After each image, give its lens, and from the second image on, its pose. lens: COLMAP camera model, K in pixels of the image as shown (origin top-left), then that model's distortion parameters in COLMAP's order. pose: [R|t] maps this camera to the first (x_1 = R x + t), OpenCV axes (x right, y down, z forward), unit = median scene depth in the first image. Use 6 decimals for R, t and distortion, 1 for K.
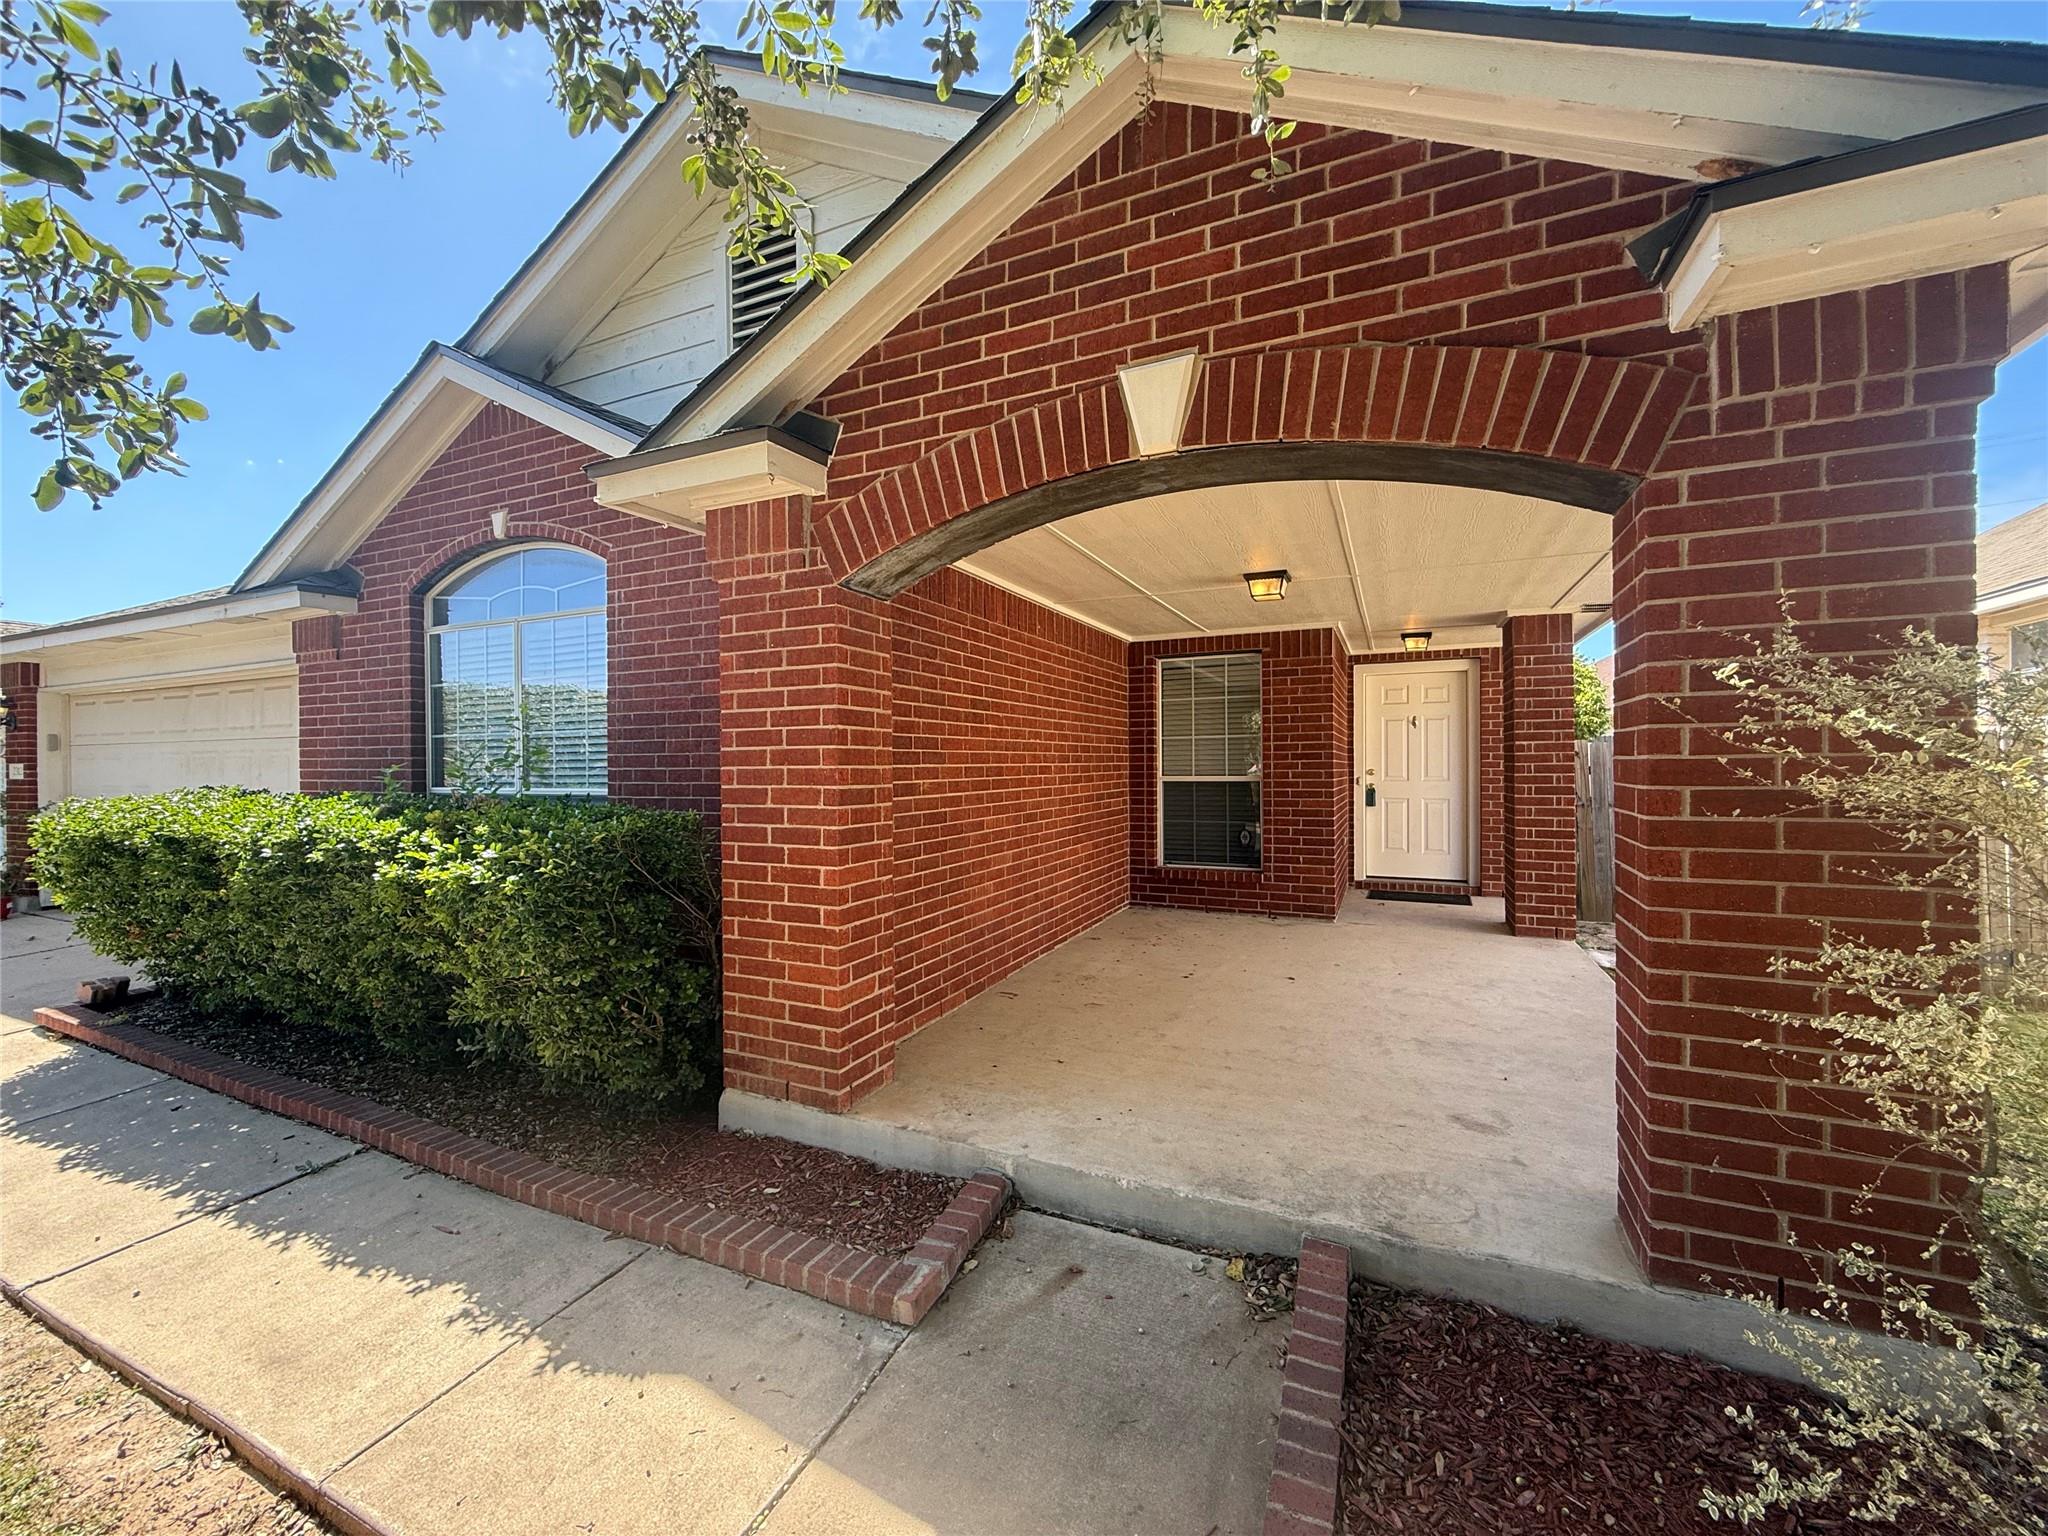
lens RADIAL K [[806.0, 0, 1030.0], [0, 806.0, 763.5], [0, 0, 1]] dist [-0.000742, 0.000125]
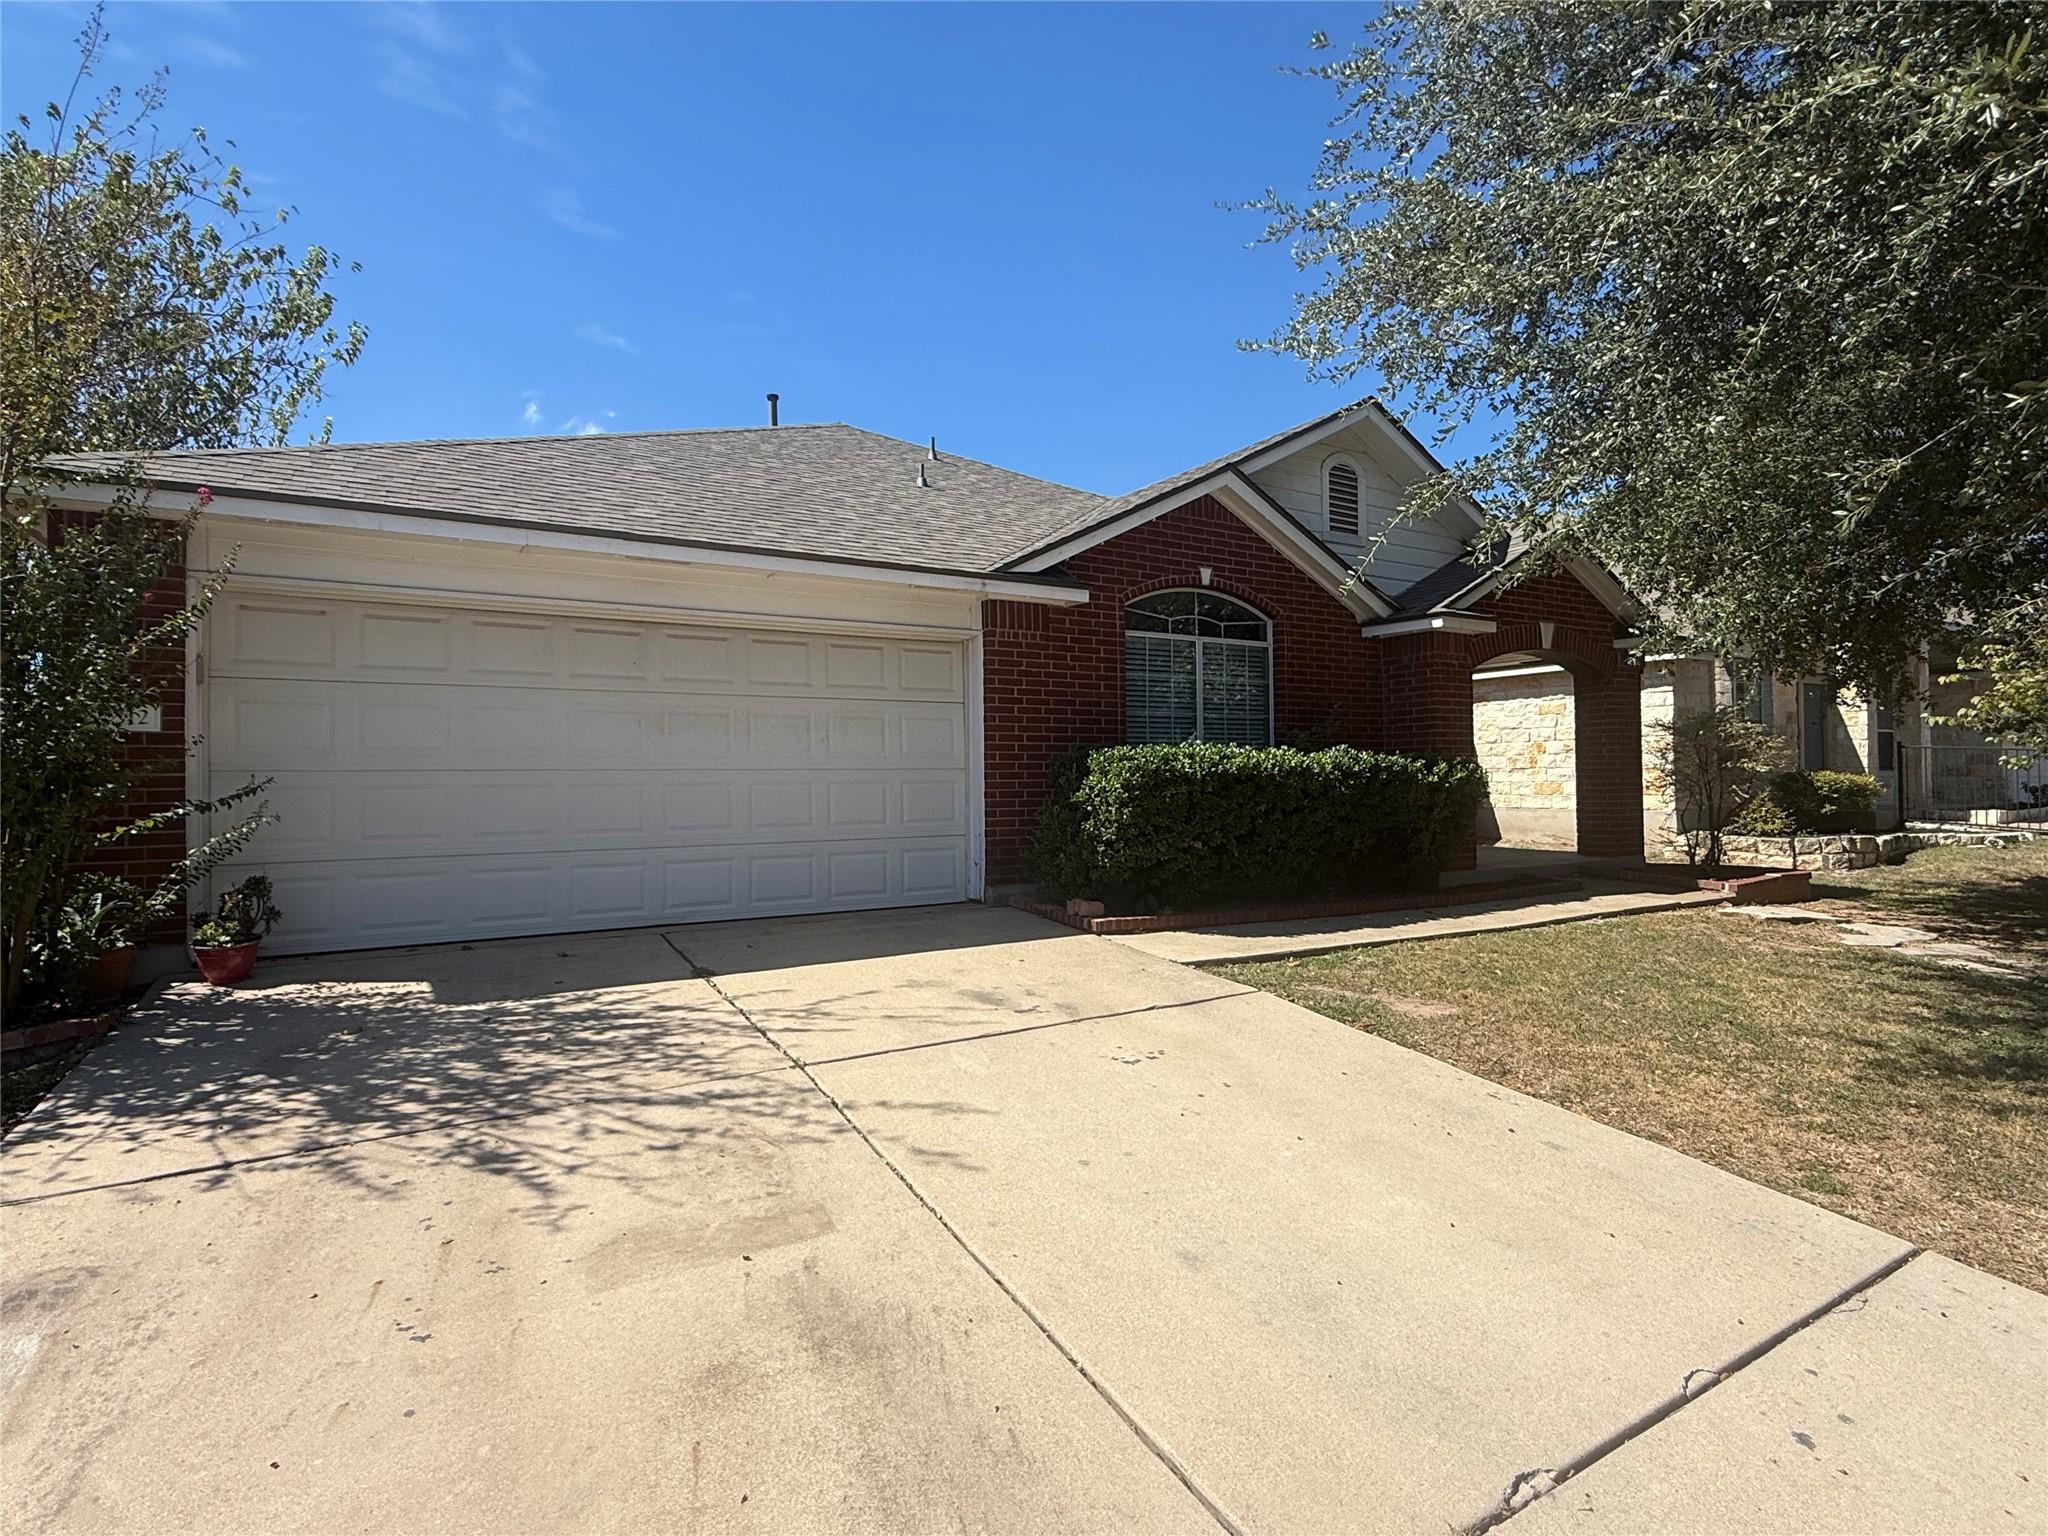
lens RADIAL K [[1024.8, 0, 1024.0], [0, 1024.8, 768.0], [0, 0, 1]] dist [-0.000721, -0.000054]
pose [[0.555114, 0.015204, 0.831636, -3.613768], [0.002756, 0.999794, -0.020118, 0.139710], [-0.831770, 0.013460, 0.554957, 0.357547]]
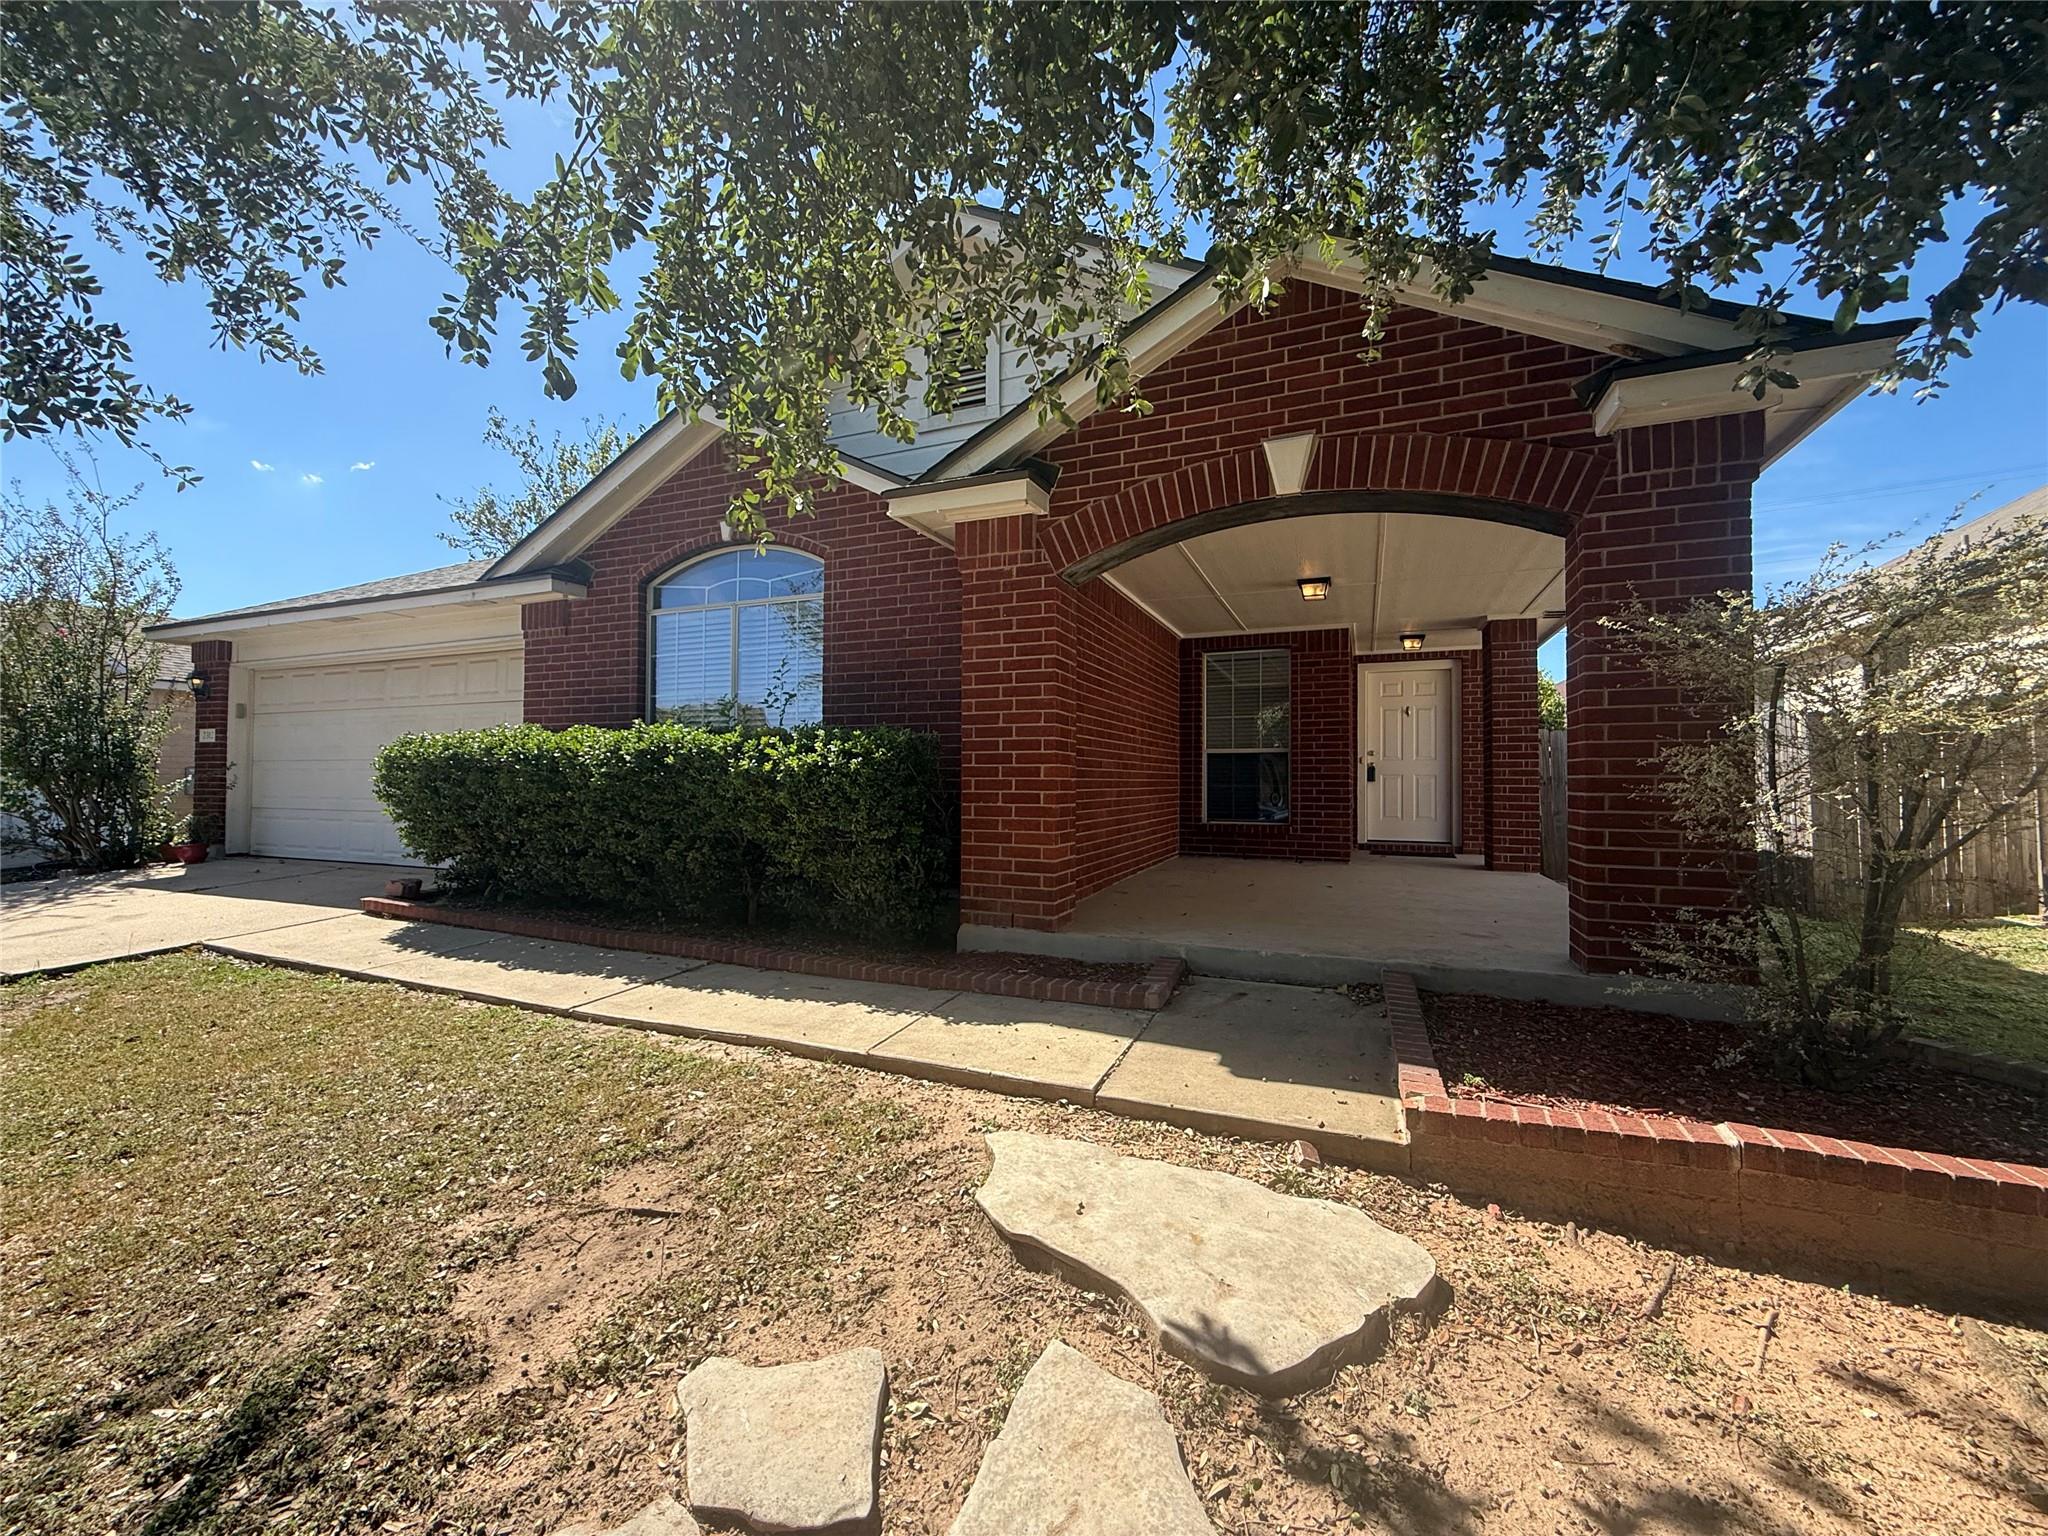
lens RADIAL K [[816.7, 0, 1020.8], [0, 816.7, 767.9], [0, 0, 1]] dist [-0.000999, 0.000129]
pose [[0.999345, 0.013386, 0.033633, -0.339783], [-0.012606, 0.999649, -0.023301, 0.165353], [-0.033934, 0.022862, 0.999163, -0.478657]]
